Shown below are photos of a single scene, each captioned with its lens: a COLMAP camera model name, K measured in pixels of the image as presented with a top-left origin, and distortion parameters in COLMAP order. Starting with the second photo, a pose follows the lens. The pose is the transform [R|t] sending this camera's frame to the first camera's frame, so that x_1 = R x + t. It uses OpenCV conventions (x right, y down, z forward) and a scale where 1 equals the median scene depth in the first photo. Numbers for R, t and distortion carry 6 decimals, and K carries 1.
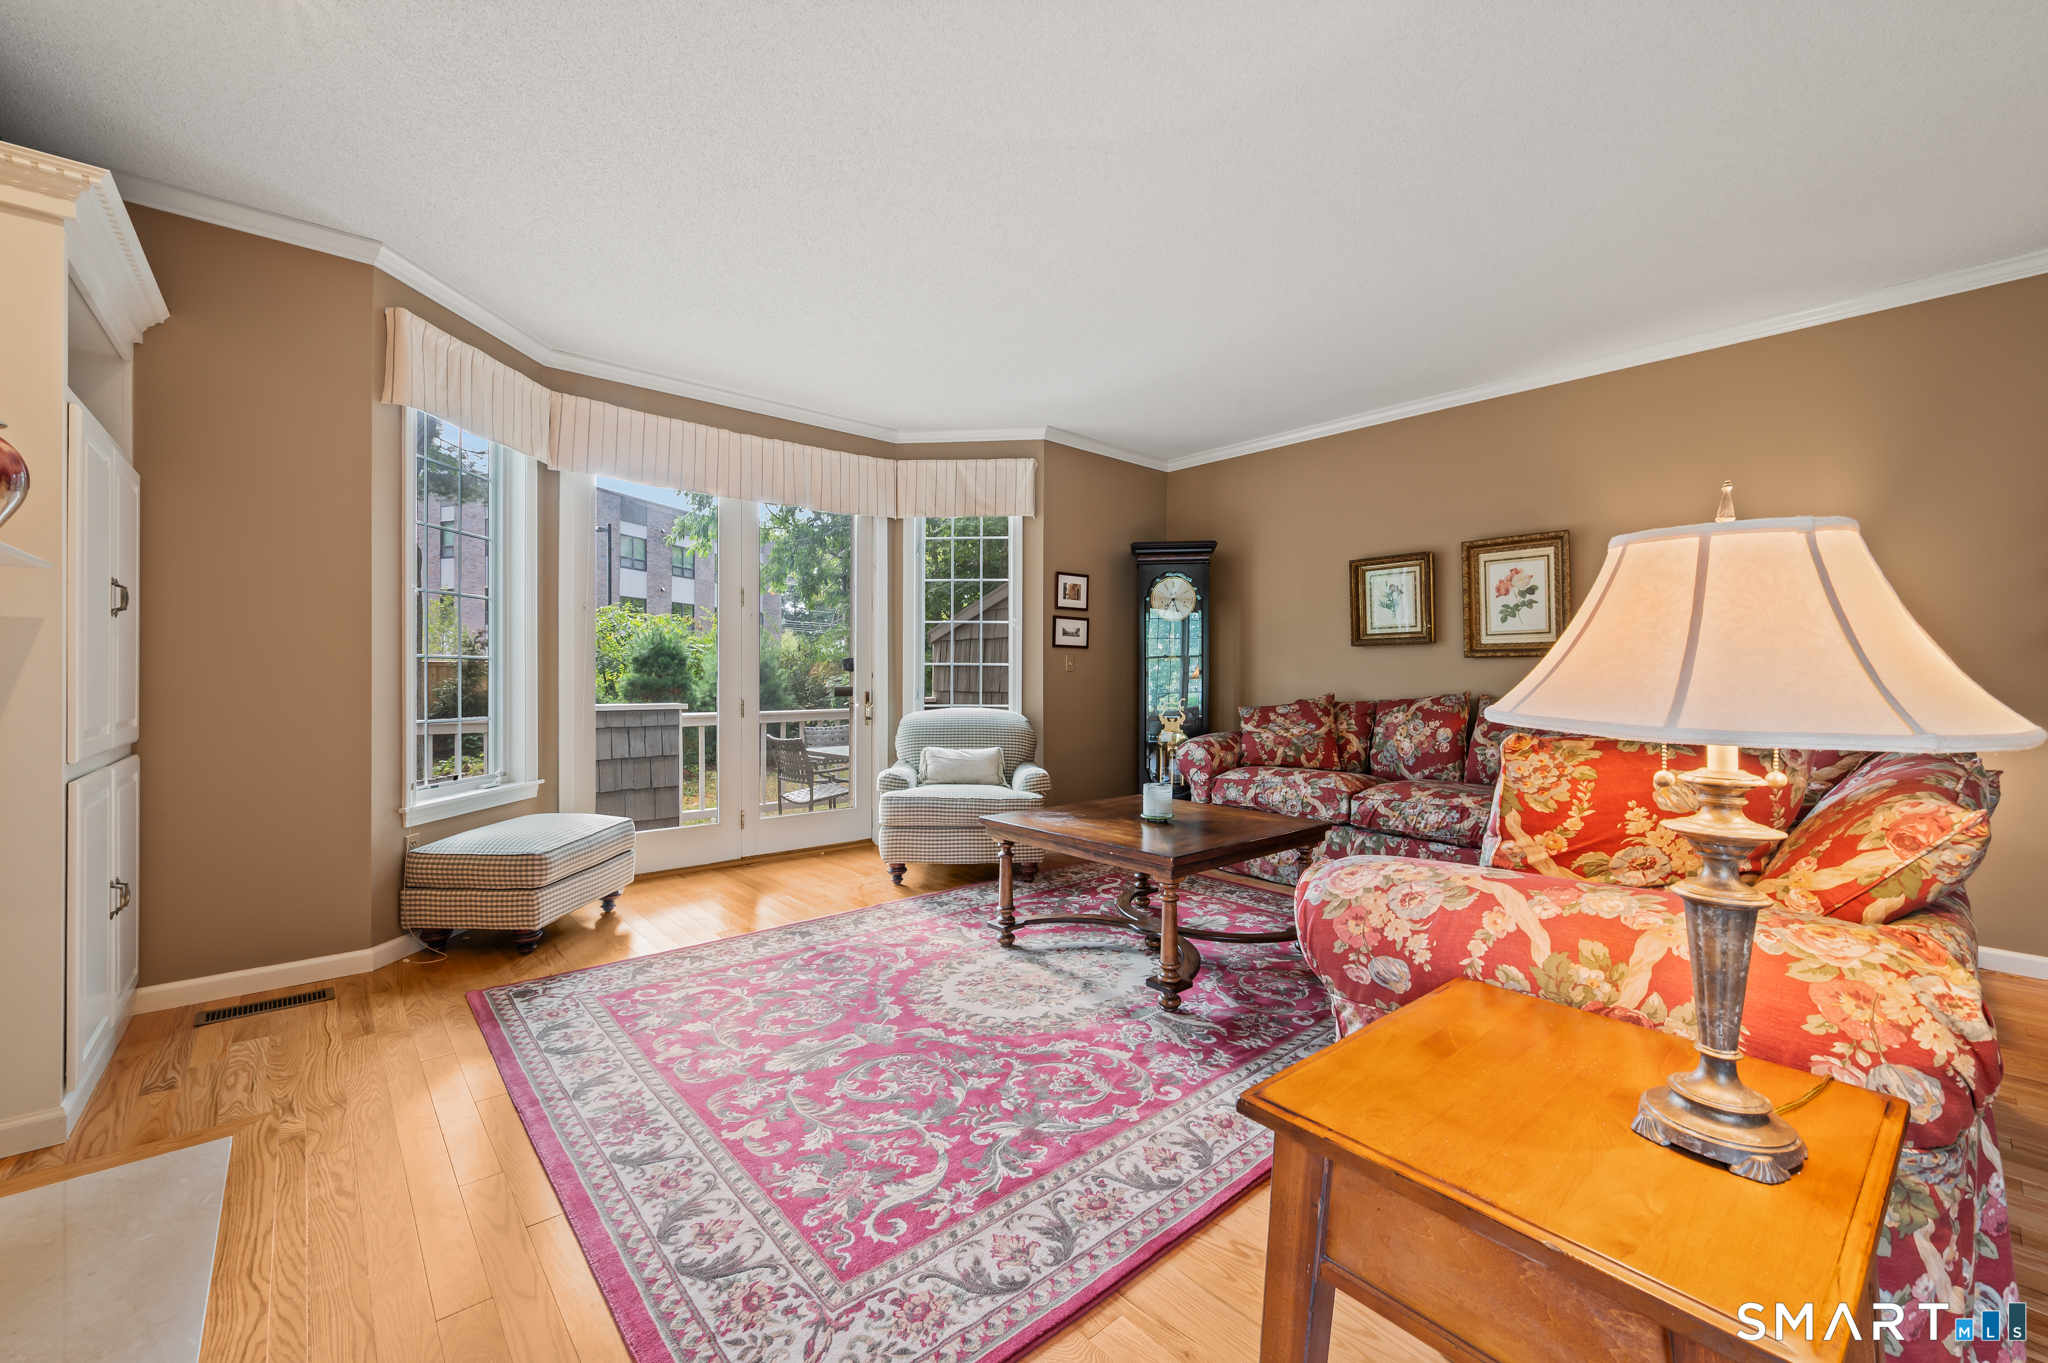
lens RADIAL K [[812.4, 0, 1031.8], [0, 812.4, 671.8], [0, 0, 1]] dist [0.001601, 0.000024]
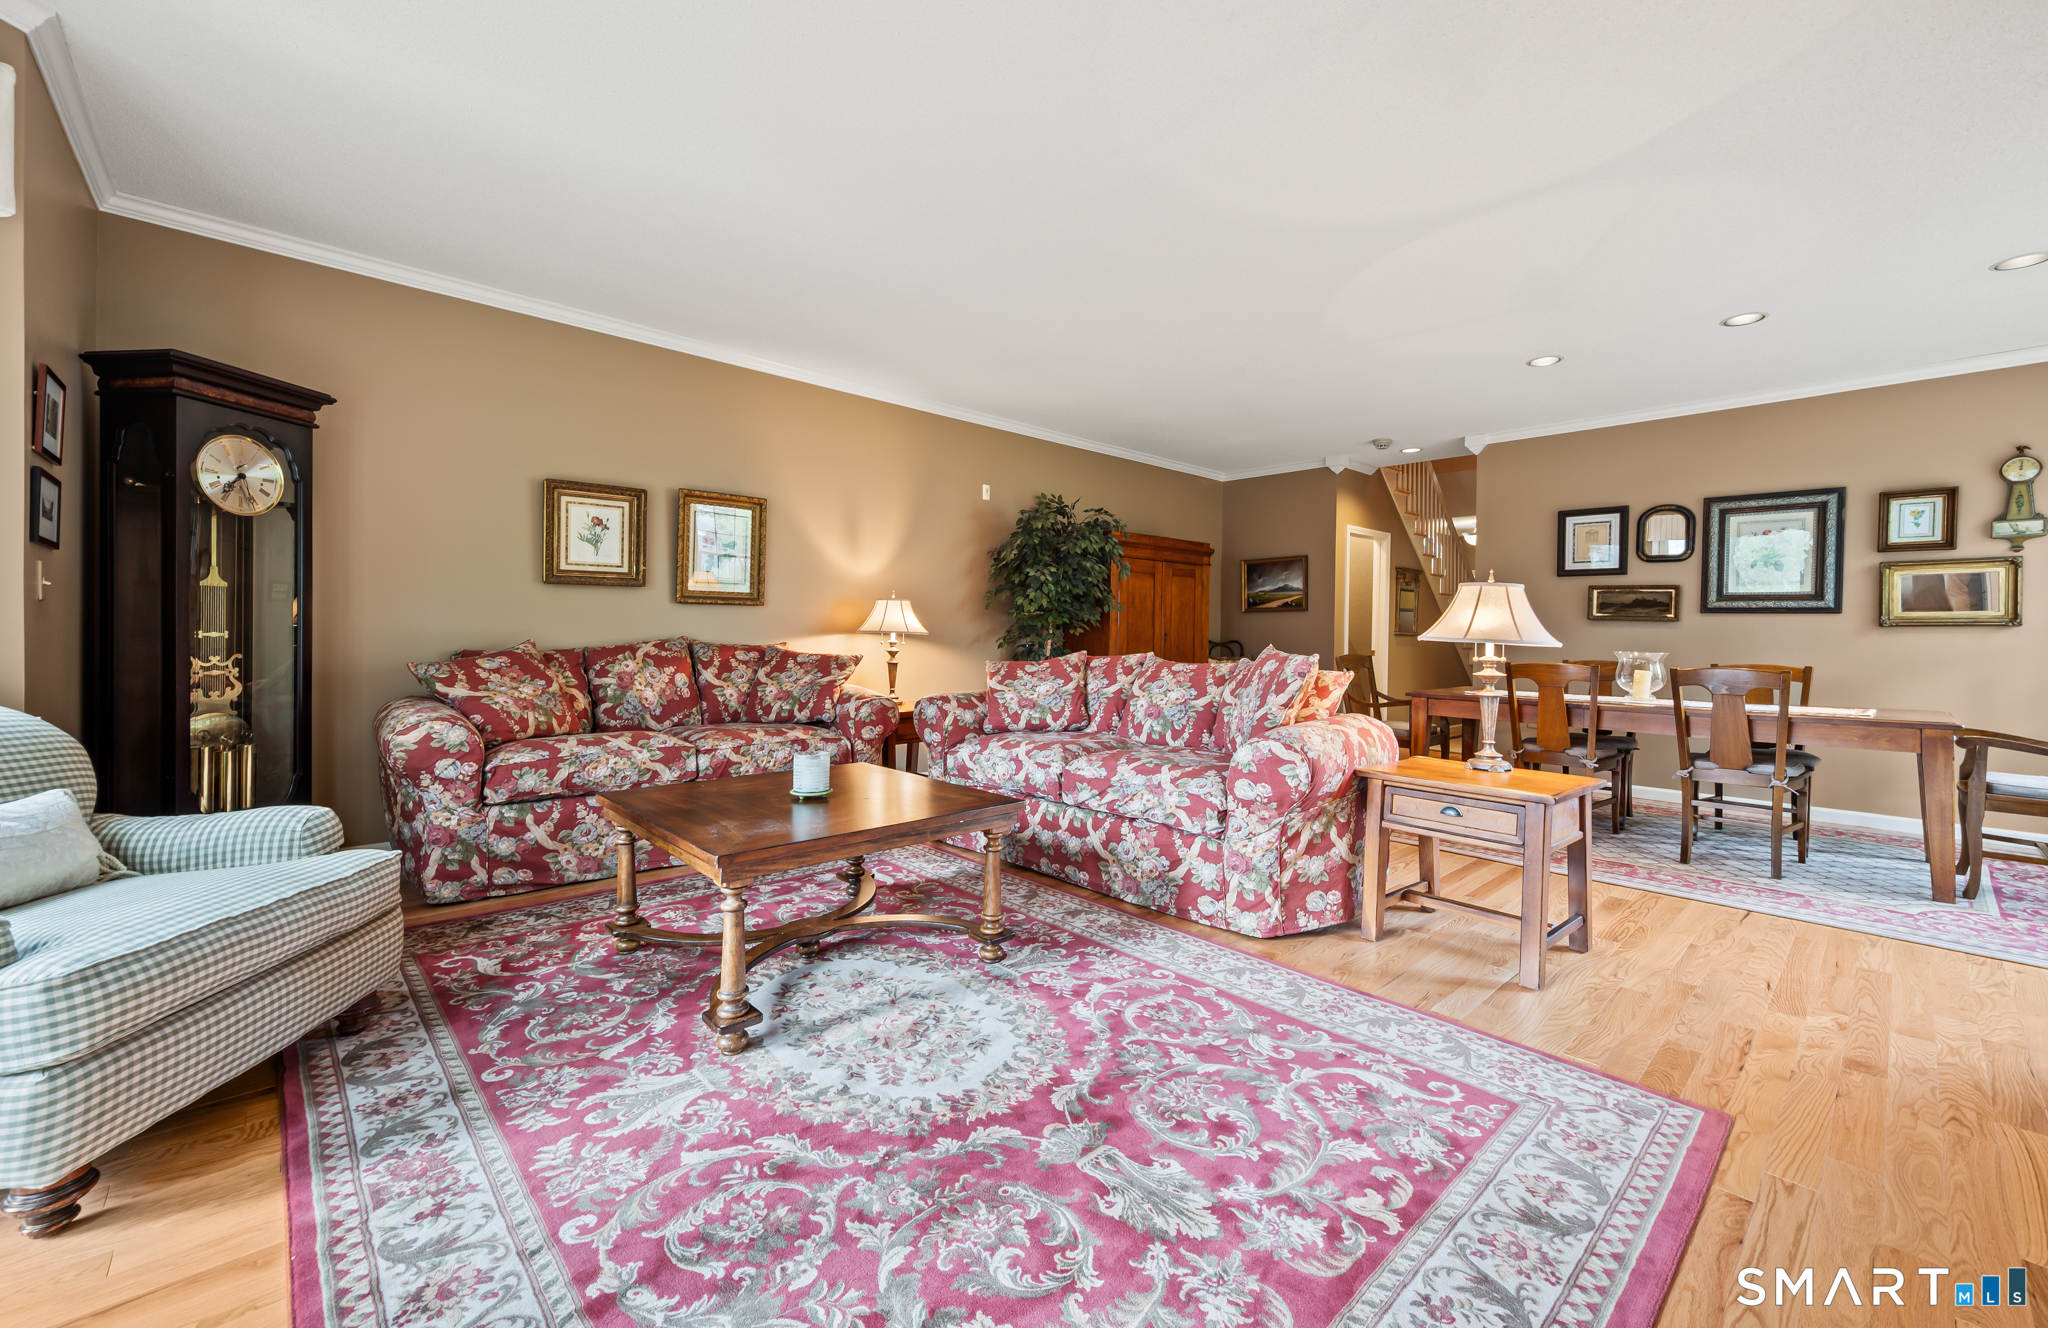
lens RADIAL K [[818.8, 0, 1011.8], [0, 818.8, 634.8], [0, 0, 1]] dist [0.002516, 0.003472]
pose [[-0.010045, -0.008031, 0.999917, -0.581756], [-0.015560, 0.999848, 0.007874, 0.009086], [-0.999828, -0.015480, -0.010168, 0.705598]]
